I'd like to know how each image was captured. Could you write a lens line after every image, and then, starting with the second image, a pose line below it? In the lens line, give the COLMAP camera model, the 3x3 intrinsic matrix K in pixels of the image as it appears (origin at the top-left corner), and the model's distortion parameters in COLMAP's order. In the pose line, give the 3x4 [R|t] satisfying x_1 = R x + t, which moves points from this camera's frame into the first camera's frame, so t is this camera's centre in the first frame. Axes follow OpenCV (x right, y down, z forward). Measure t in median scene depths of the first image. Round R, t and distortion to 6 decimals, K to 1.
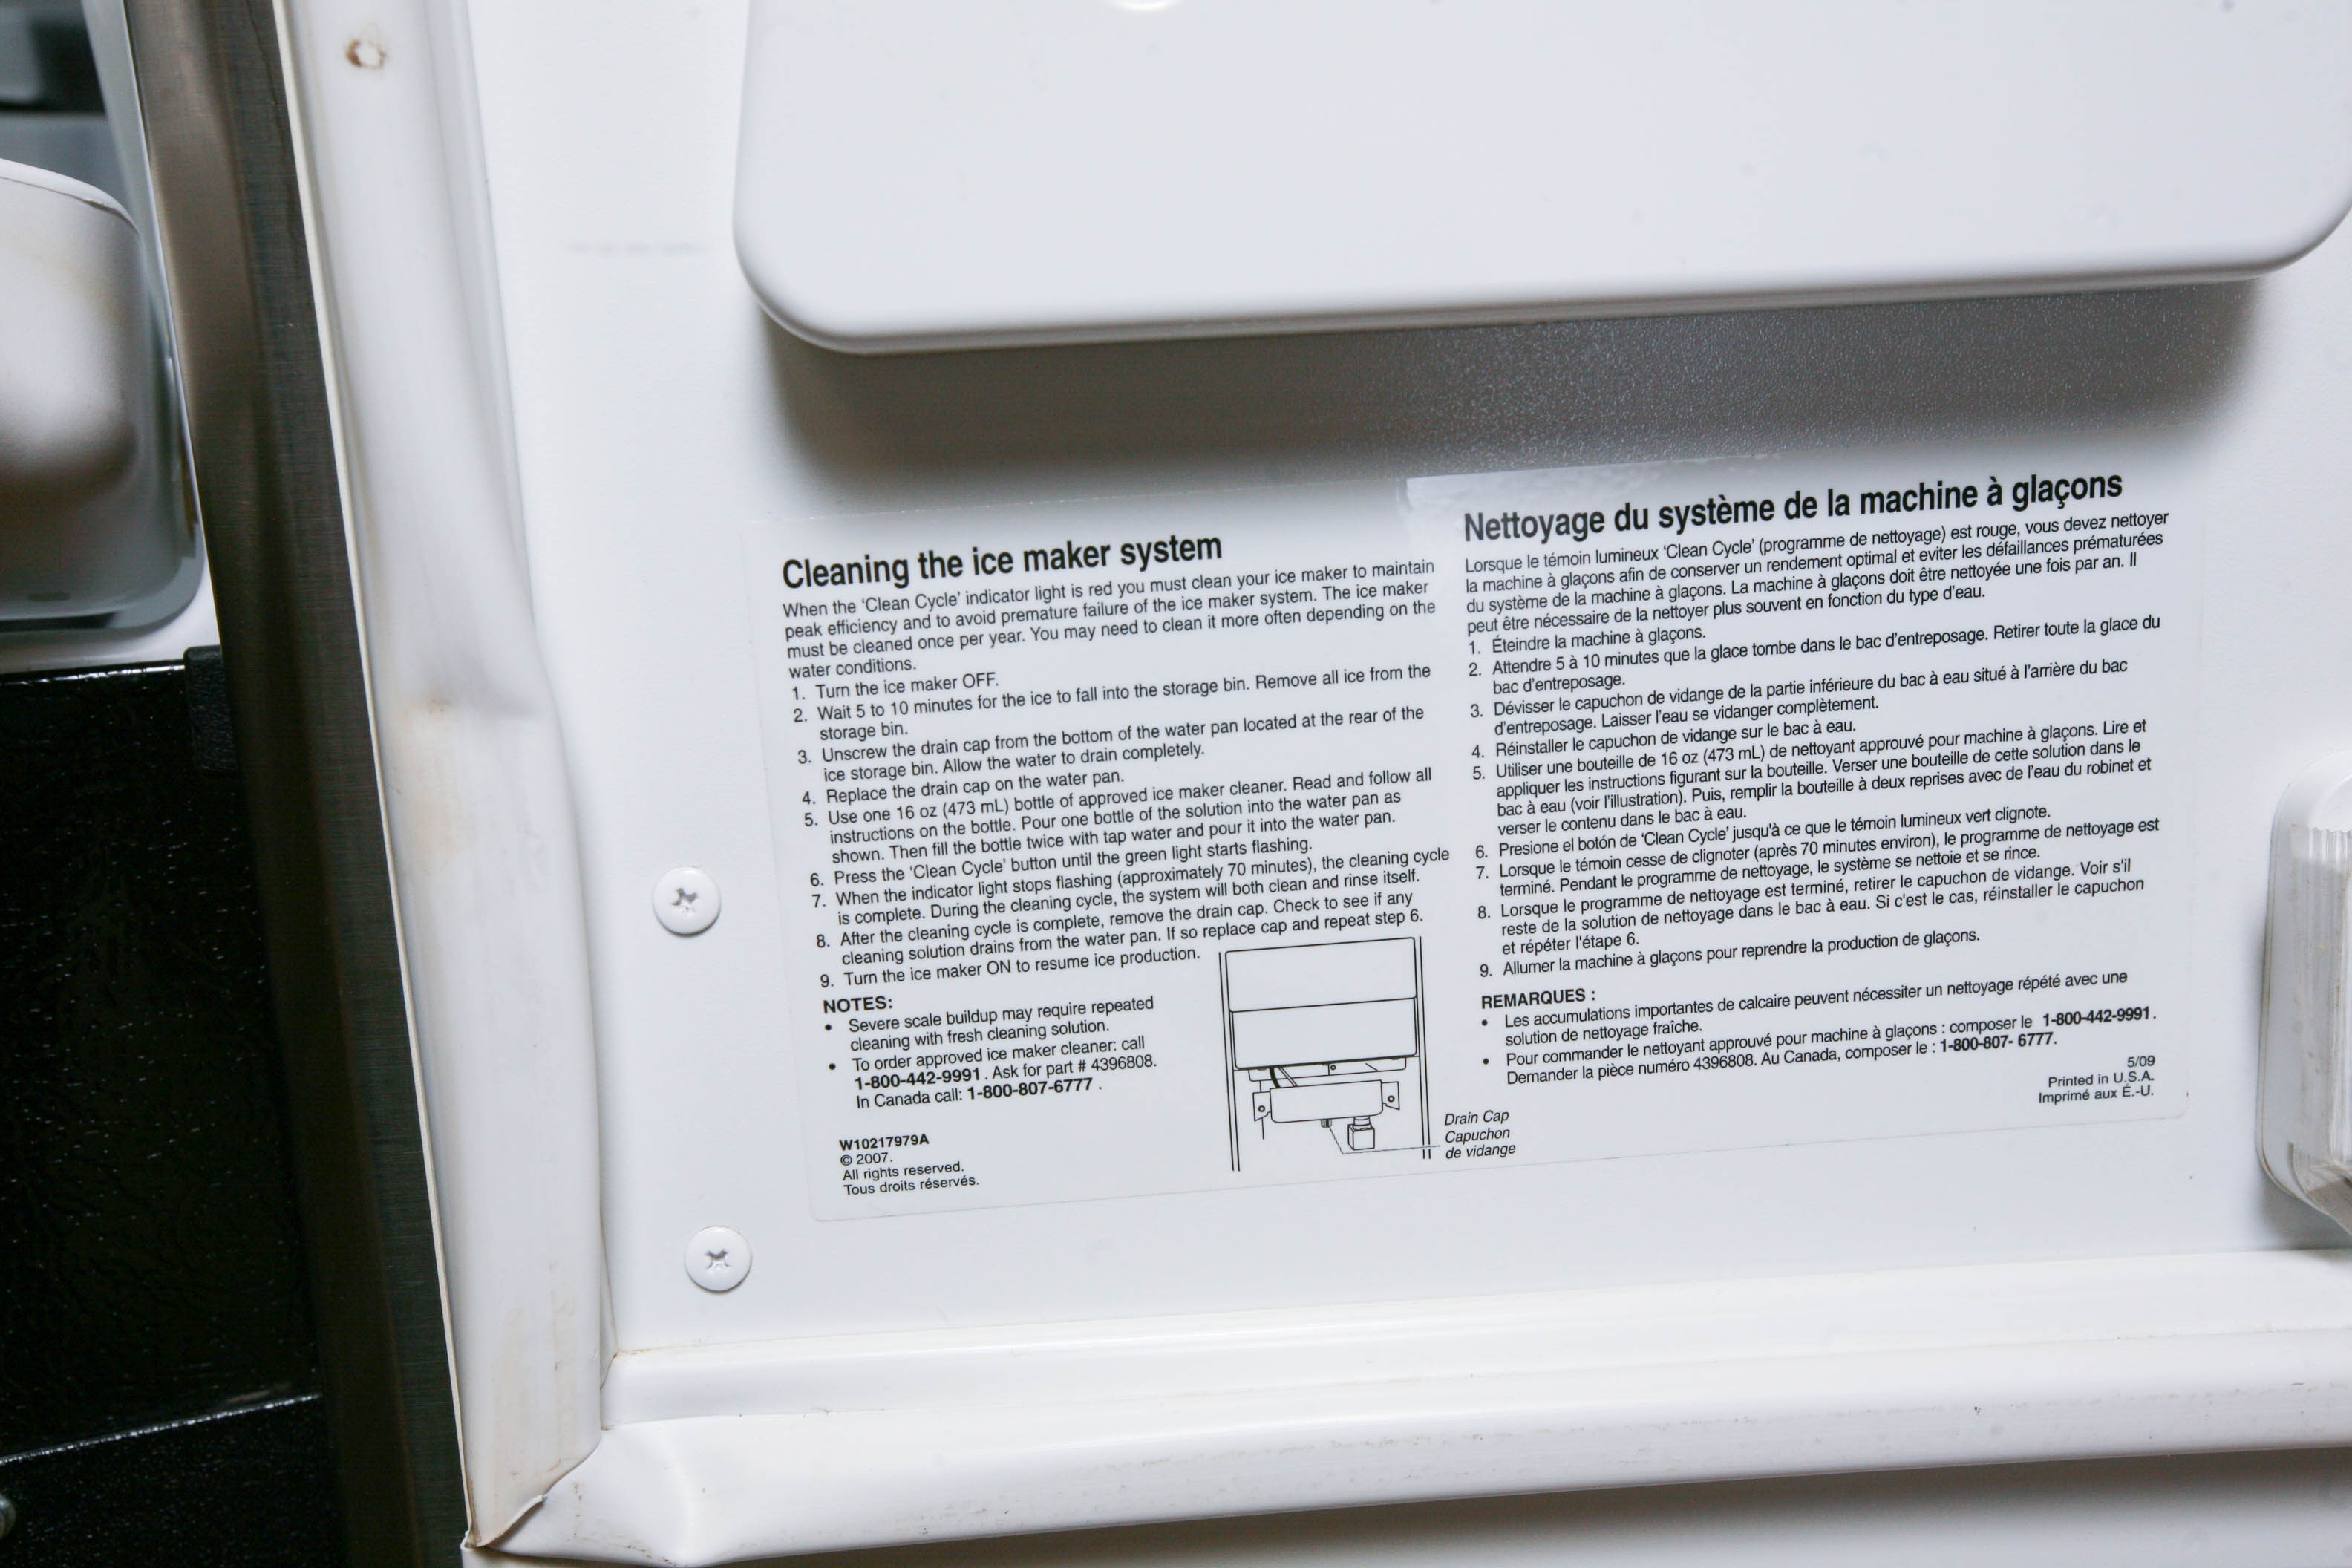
lens RADIAL K [[2270.3, 0, 1176.0], [0, 2270.3, 784.0], [0, 0, 1]] dist [0.025646, 0.015001]
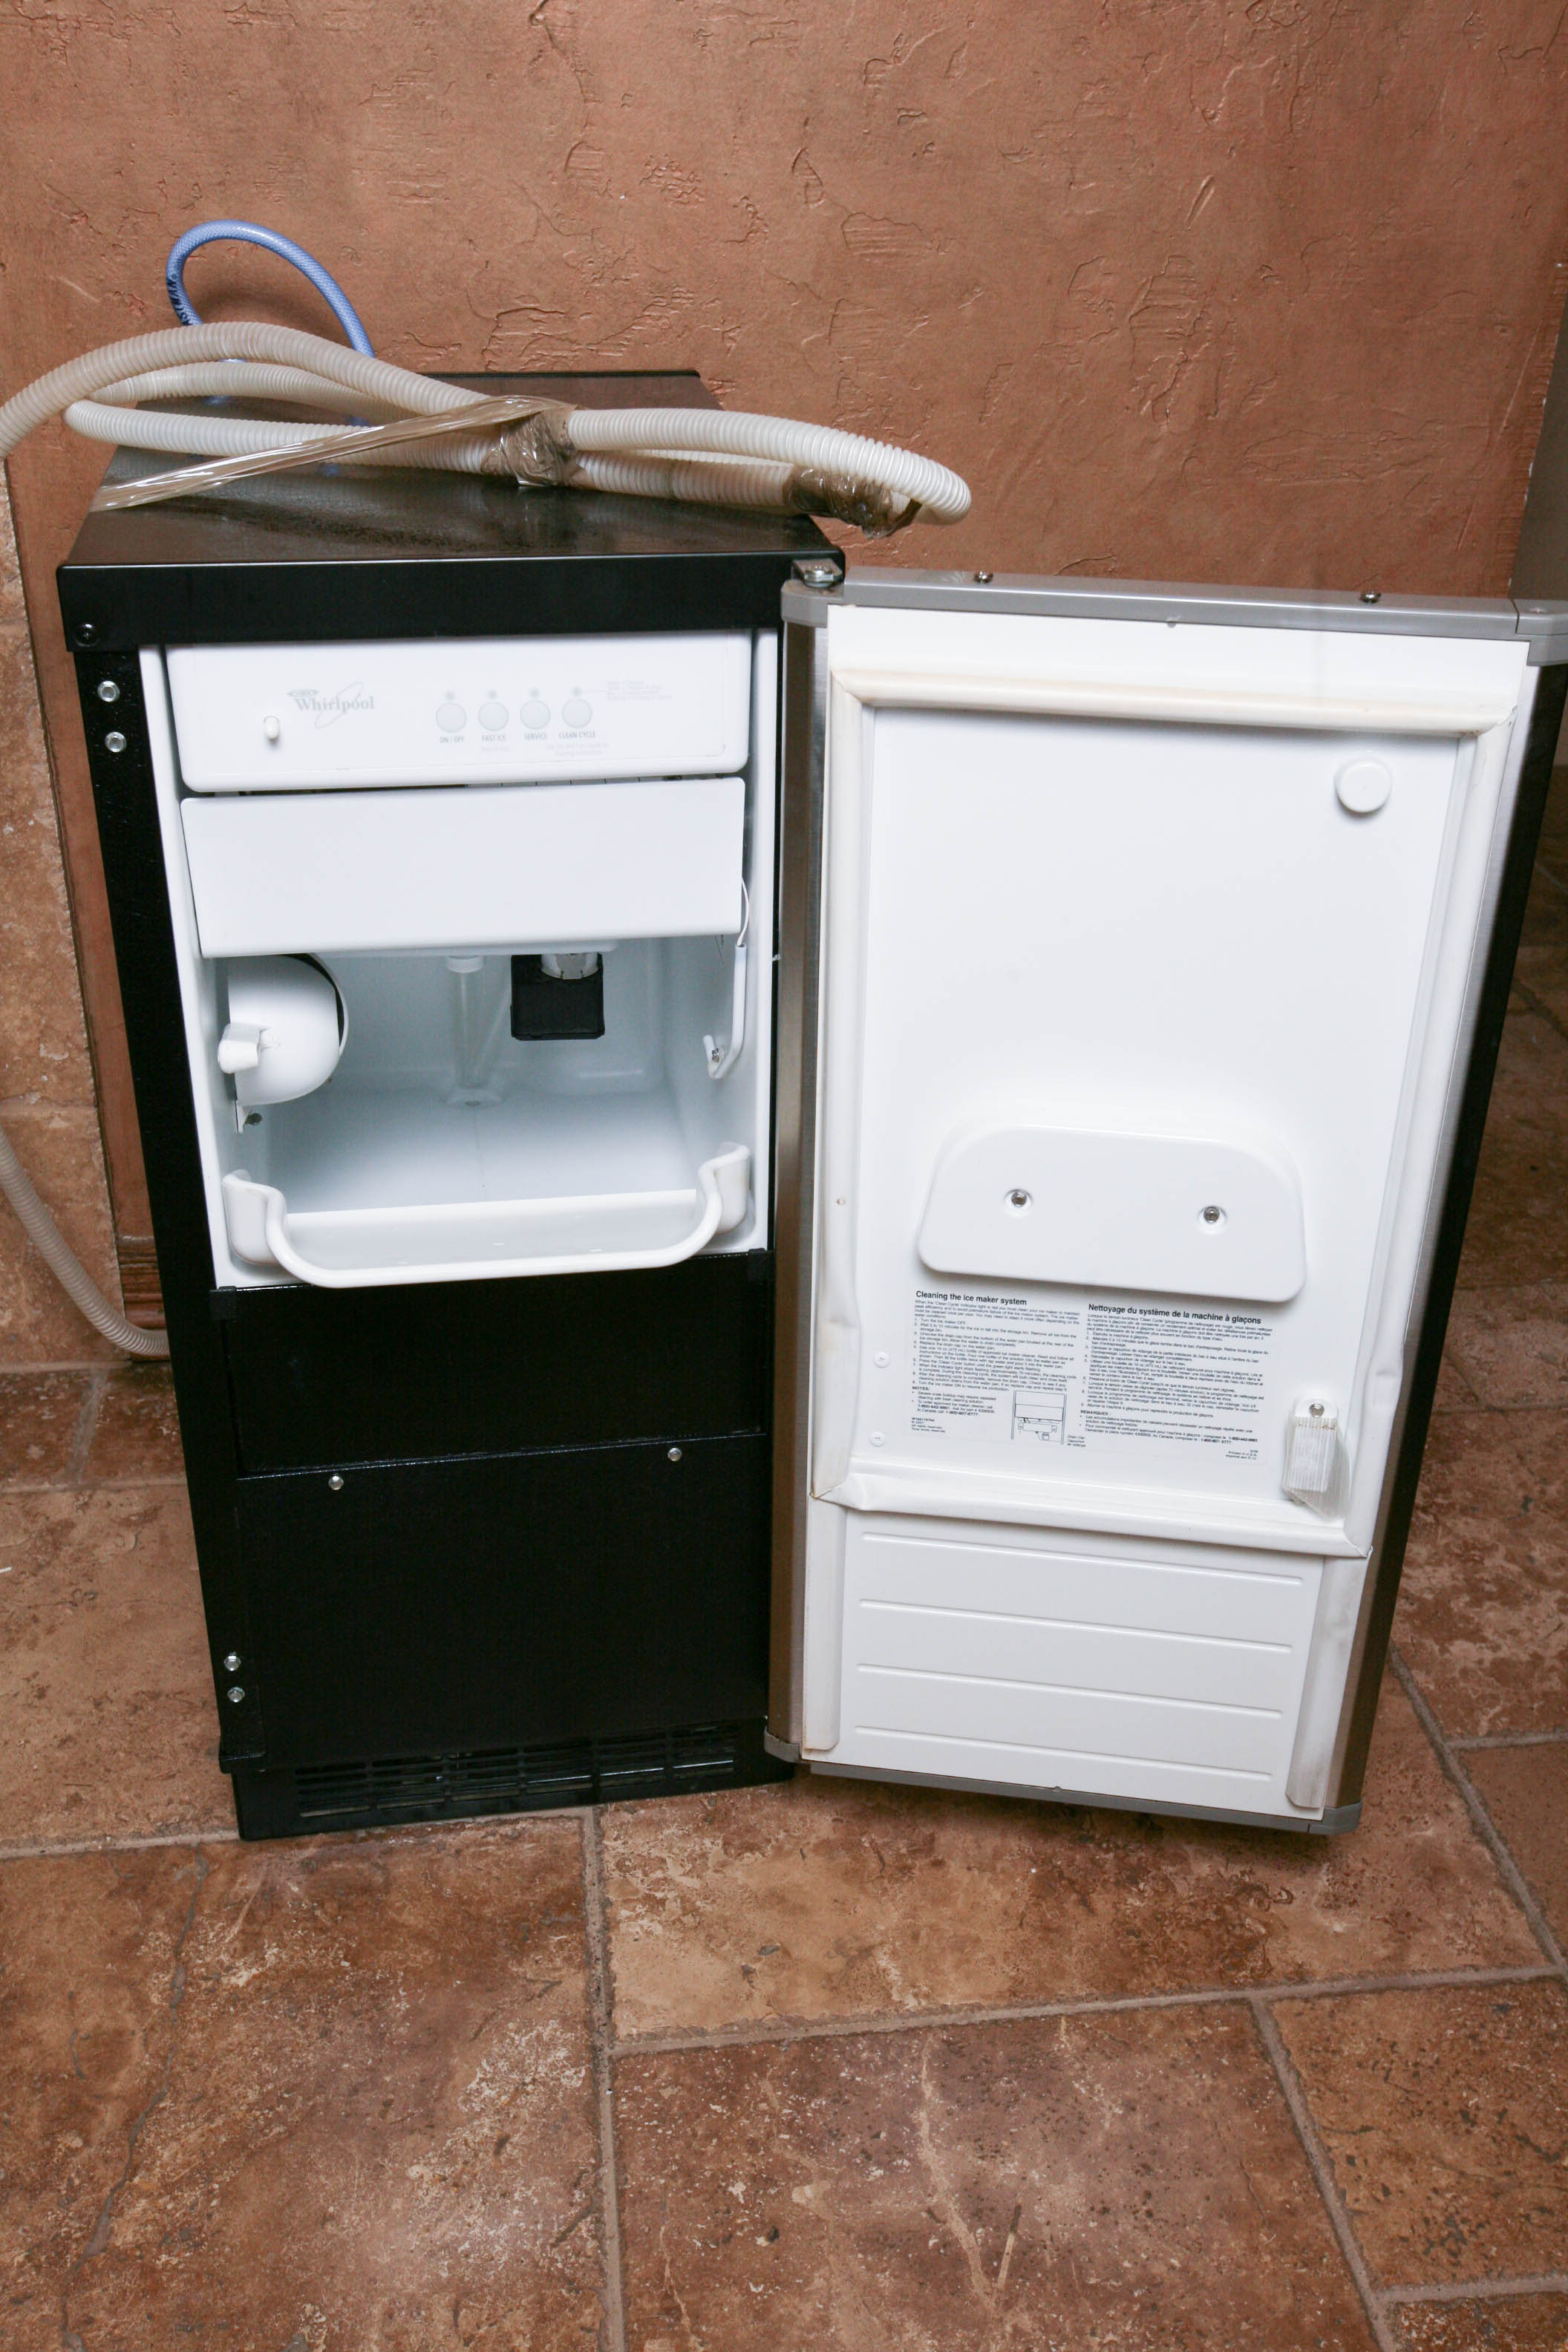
lens RADIAL K [[2270.3, 0, 784.0], [0, 2270.3, 1176.0], [0, 0, 1]] dist [0.025646, 0.015001]
pose [[0.978776, 0.150412, -0.139192, 0.120237], [-0.103700, 0.949336, 0.296660, -1.397091], [0.176762, -0.275929, 0.944785, -2.663498]]
